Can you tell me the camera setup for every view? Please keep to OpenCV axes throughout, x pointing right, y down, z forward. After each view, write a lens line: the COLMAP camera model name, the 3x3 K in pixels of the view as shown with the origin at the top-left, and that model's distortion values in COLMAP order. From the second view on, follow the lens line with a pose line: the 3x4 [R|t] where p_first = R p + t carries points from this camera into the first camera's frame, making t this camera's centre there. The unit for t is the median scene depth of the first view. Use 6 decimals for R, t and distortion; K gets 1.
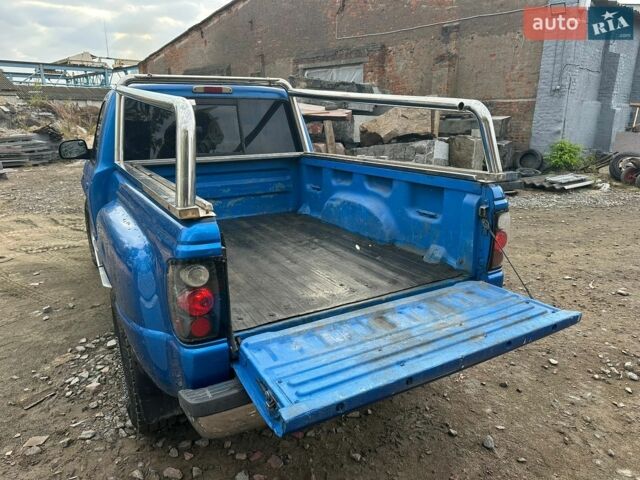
lens RADIAL K [[446.3, 0, 320.0], [0, 446.3, 232.6], [0, 0, 1]] dist [0.040891, -0.047414]
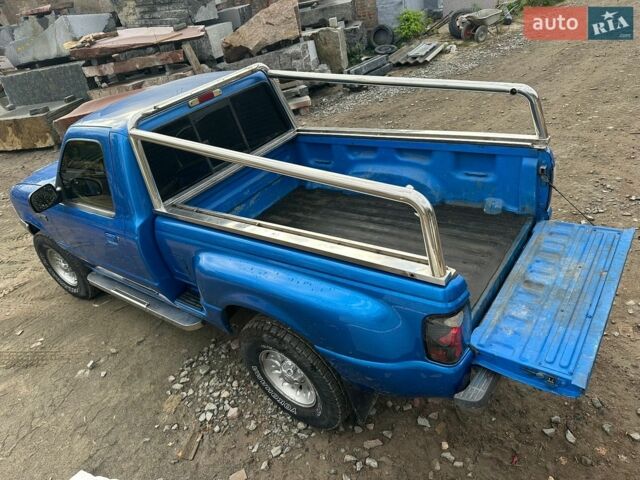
lens RADIAL K [[446.3, 0, 320.0], [0, 446.3, 232.6], [0, 0, 1]] dist [0.040891, -0.047414]
pose [[0.897246, -0.351347, 0.267404, -0.130414], [0.276664, 0.919372, 0.279665, -0.088636], [-0.344103, -0.176947, 0.922108, -0.000517]]
